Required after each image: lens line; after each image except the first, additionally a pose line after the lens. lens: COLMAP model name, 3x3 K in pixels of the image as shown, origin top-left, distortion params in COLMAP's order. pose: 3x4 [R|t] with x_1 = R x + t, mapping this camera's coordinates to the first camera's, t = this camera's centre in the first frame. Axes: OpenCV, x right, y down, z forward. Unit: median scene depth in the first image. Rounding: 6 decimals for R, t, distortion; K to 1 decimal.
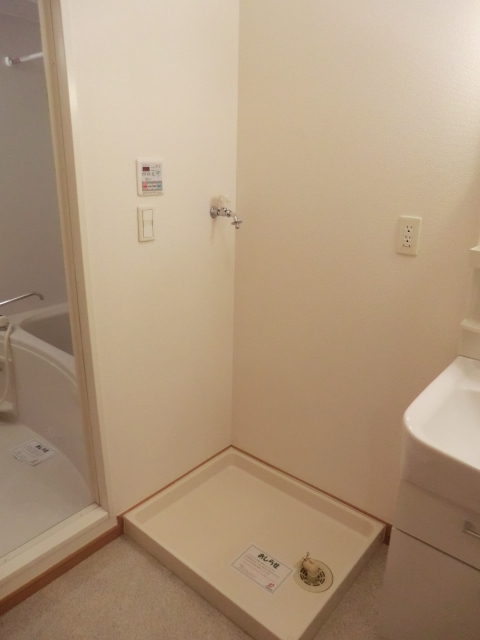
lens RADIAL K [[461.8, 0, 240.0], [0, 461.8, 320.0], [0, 0, 1]] dist [-0.109939, 0.147860]
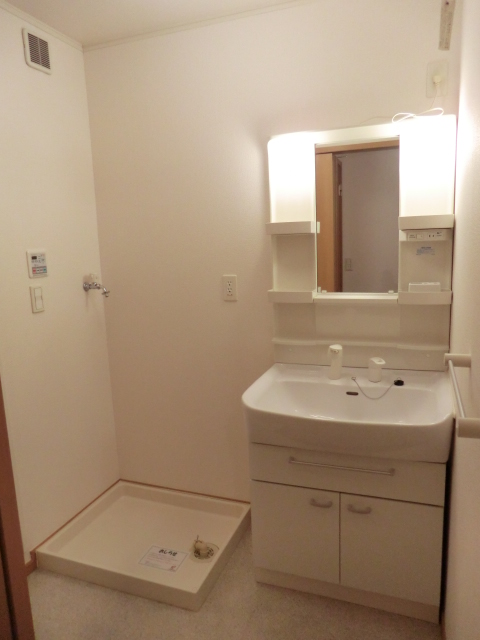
lens RADIAL K [[461.8, 0, 240.0], [0, 461.8, 320.0], [0, 0, 1]] dist [-0.109939, 0.147860]
pose [[0.938415, -0.112867, 0.326554, -0.089698], [0.163723, 0.977552, -0.132617, 0.109259], [-0.304255, 0.177914, 0.935829, -0.355248]]
